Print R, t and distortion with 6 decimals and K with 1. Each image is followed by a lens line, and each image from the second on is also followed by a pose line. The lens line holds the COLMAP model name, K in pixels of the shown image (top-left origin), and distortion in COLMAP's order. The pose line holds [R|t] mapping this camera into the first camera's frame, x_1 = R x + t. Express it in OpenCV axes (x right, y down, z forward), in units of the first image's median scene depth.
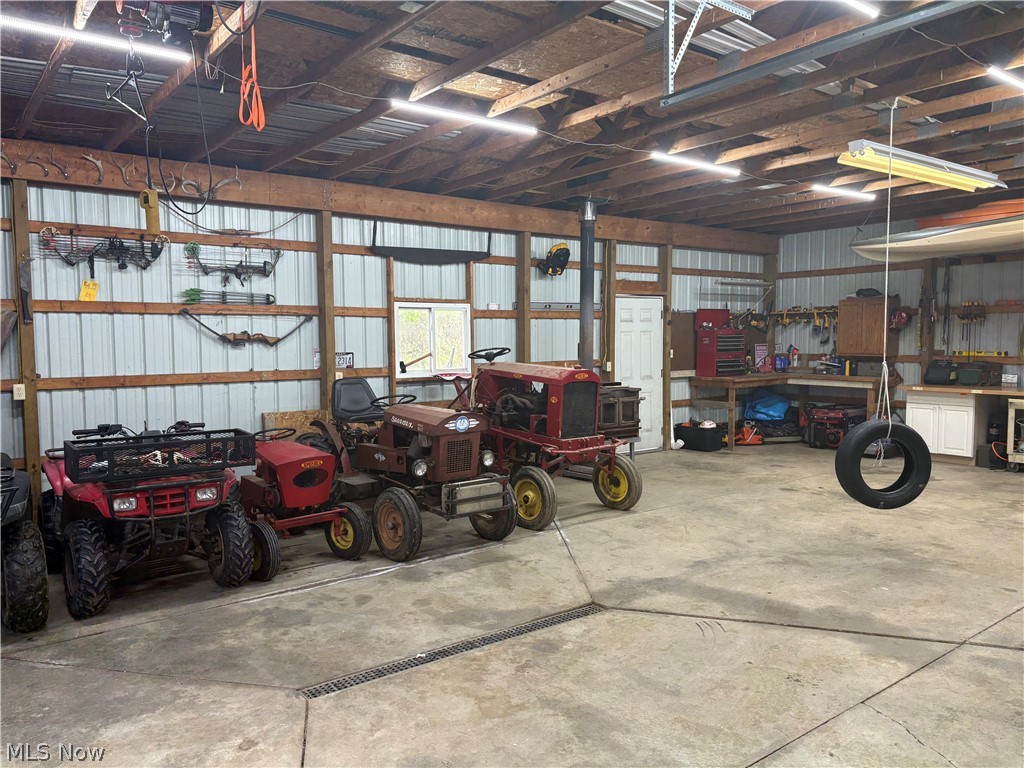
lens RADIAL K [[772.3, 0, 515.3], [0, 772.3, 385.0], [0, 0, 1]] dist [0.047193, -0.046151]
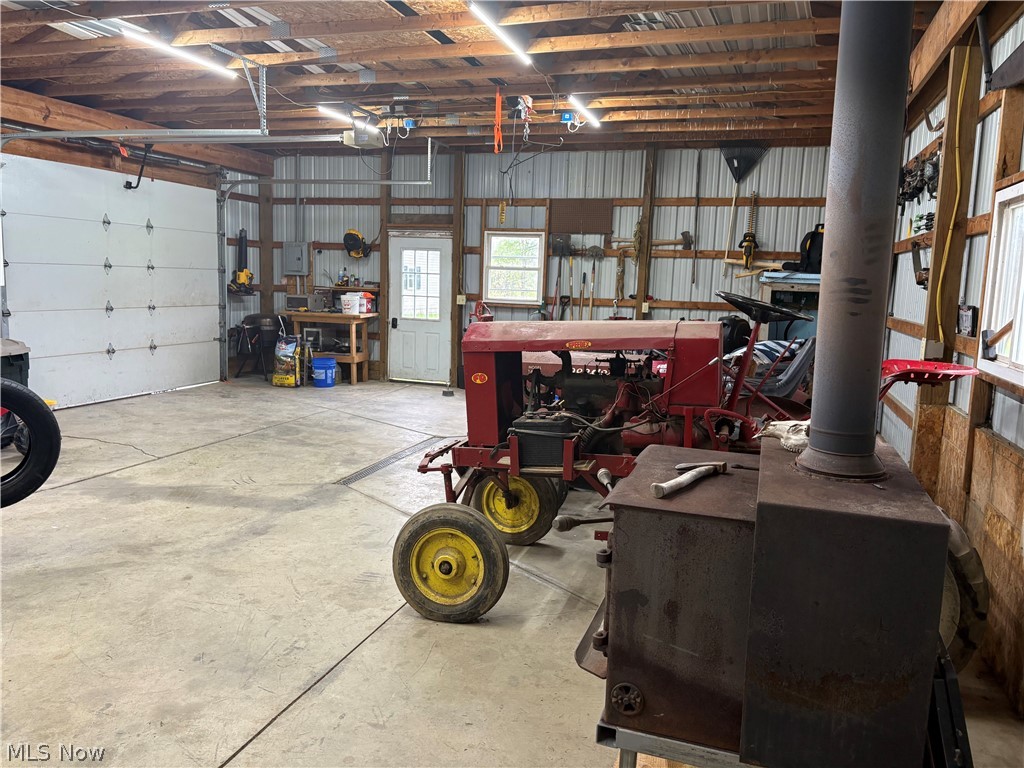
lens RADIAL K [[772.3, 0, 517.5], [0, 772.3, 385.4], [0, 0, 1]] dist [0.047193, -0.046151]
pose [[-0.825995, 0.066548, -0.559735, 0.393935], [-0.055825, 0.978467, 0.198712, -0.091183], [0.560906, 0.195382, -0.804494, 1.514819]]
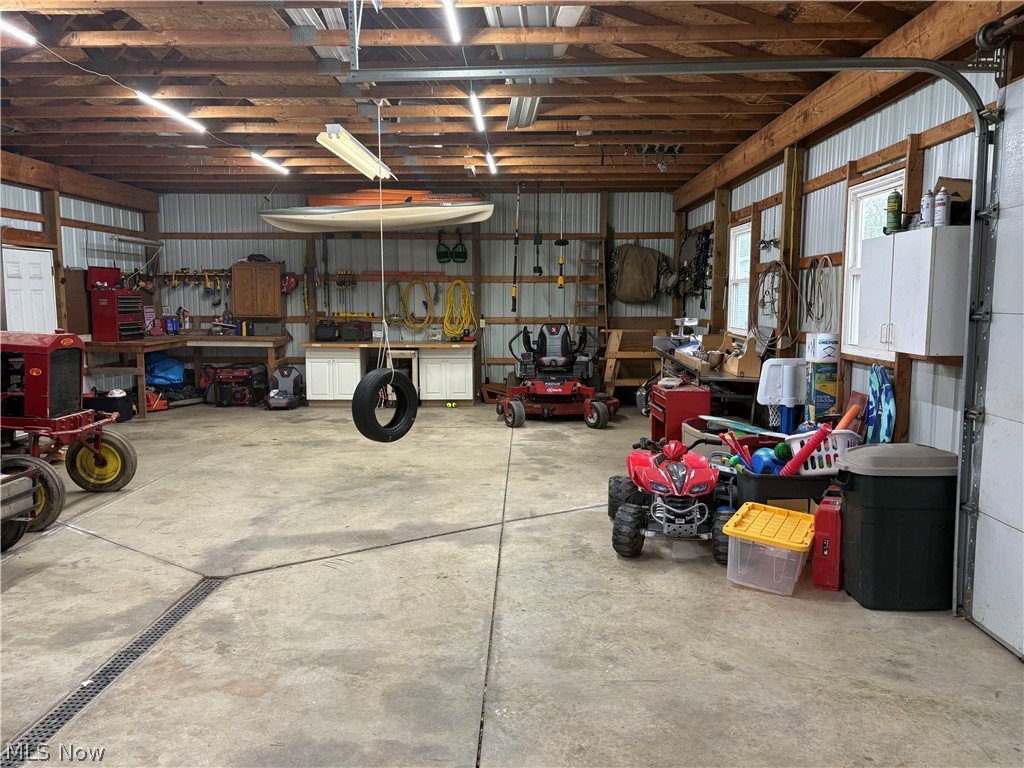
lens RADIAL K [[772.3, 0, 510.9], [0, 772.3, 386.0], [0, 0, 1]] dist [0.047193, -0.046151]
pose [[0.627347, -0.079683, 0.774652, -0.278896], [0.042521, 0.996772, 0.068096, -0.001338], [-0.777578, -0.009781, 0.628710, 0.082651]]
